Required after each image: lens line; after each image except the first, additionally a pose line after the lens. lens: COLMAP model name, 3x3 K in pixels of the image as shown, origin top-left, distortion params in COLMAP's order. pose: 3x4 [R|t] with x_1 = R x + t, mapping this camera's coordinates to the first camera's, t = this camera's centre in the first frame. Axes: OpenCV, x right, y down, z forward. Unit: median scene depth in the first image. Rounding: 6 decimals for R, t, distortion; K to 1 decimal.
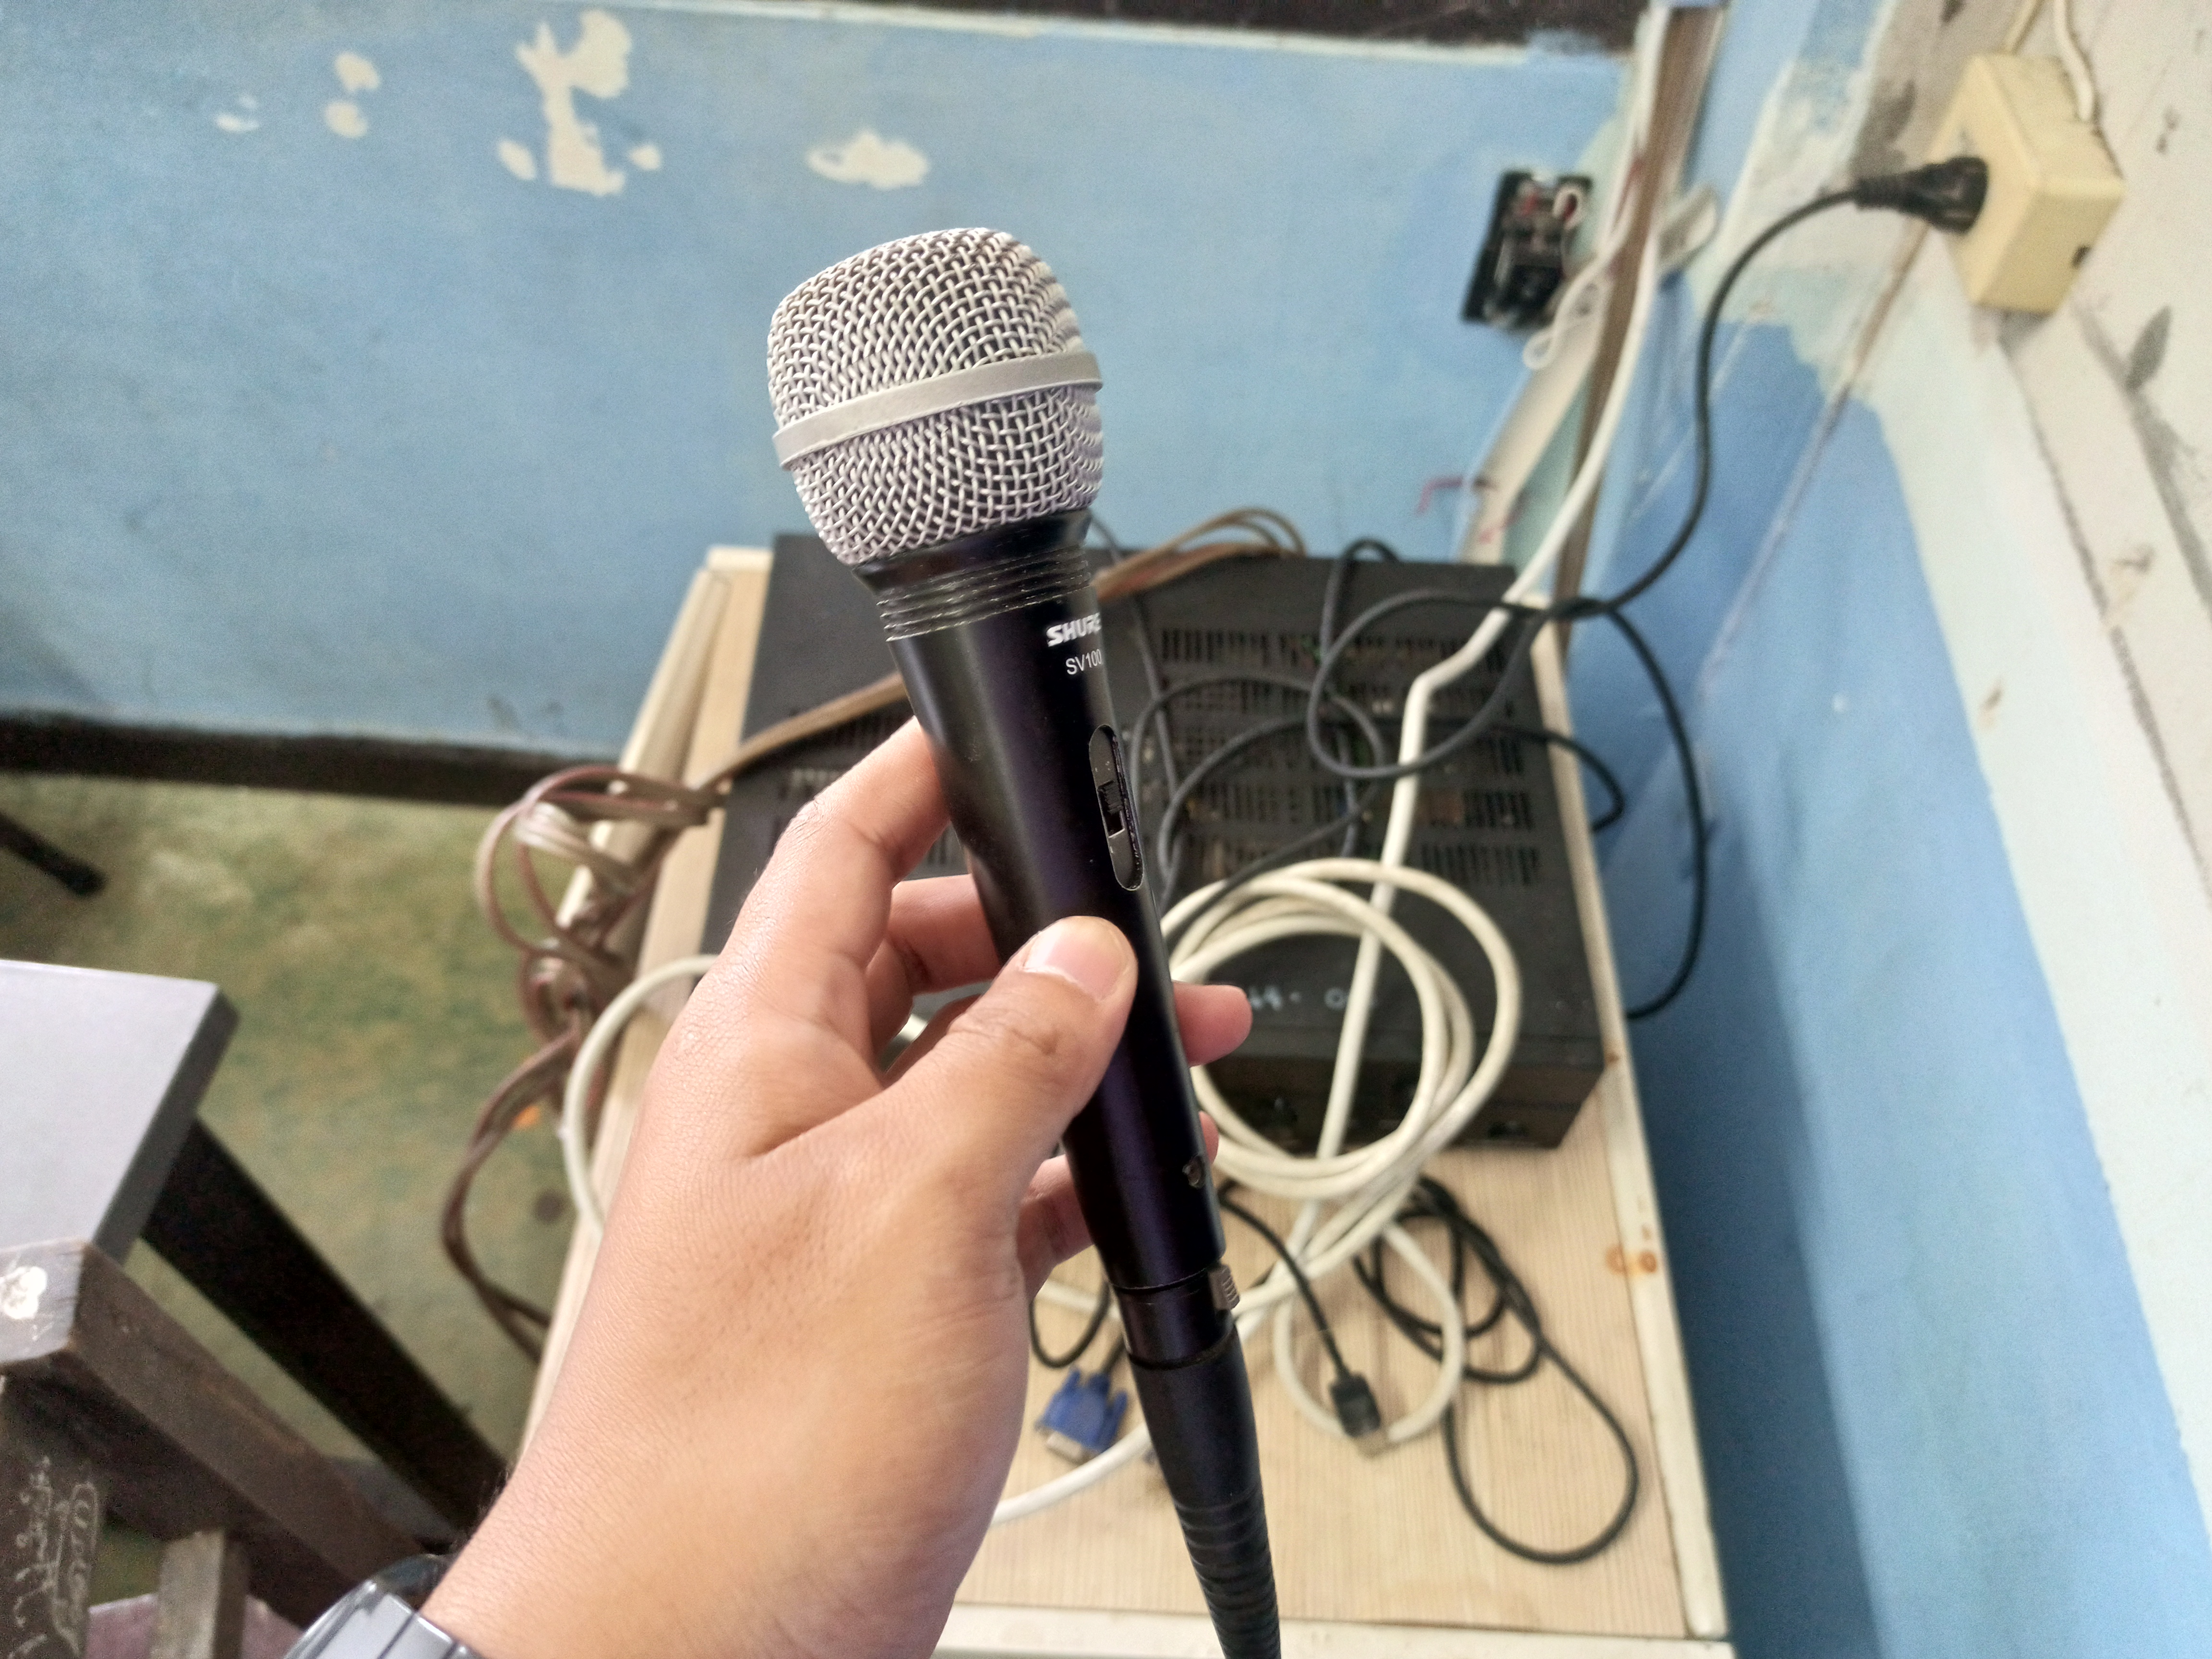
lens RADIAL K [[1707.9, 0, 1106.0], [0, 1707.9, 829.5], [0, 0, 1]] dist [-0.001219, -0.001495]
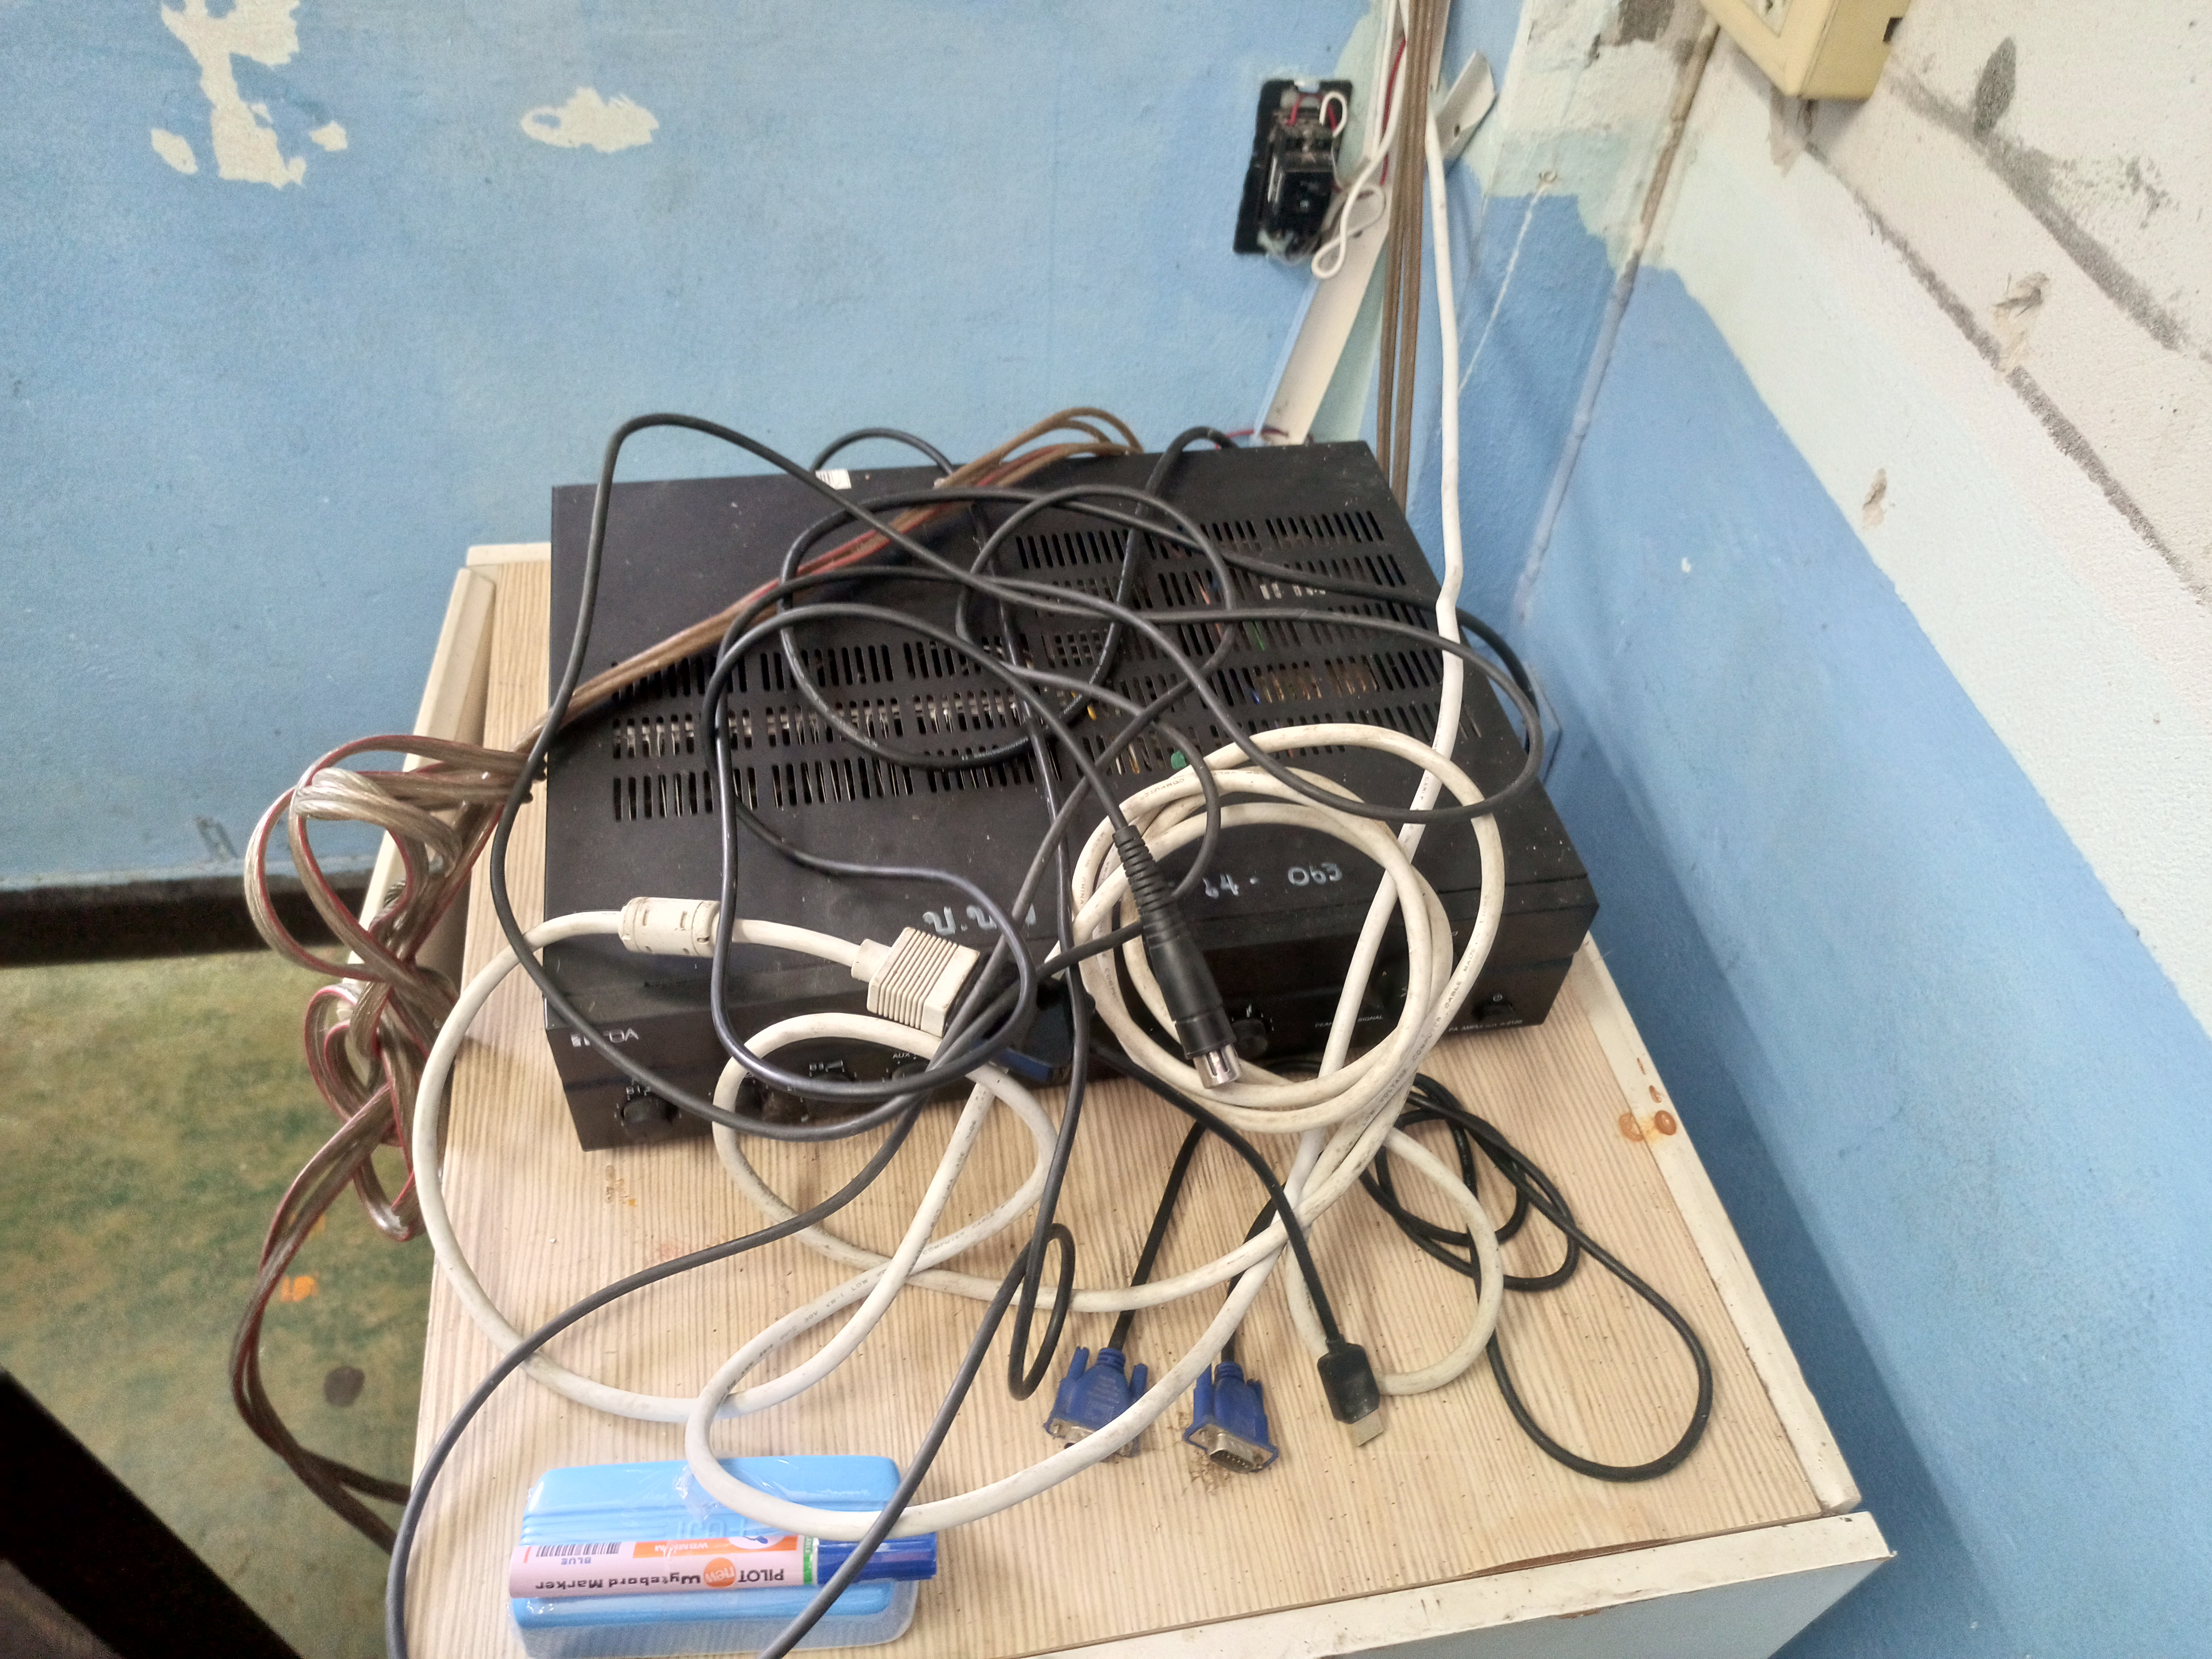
lens RADIAL K [[1669.4, 0, 1106.0], [0, 1669.4, 829.5], [0, 0, 1]] dist [-0.045396, 0.060127]
pose [[0.974487, -0.140819, 0.174770, -0.087092], [0.155850, 0.984897, -0.075424, 0.099683], [-0.161509, 0.100738, 0.981716, 0.141401]]
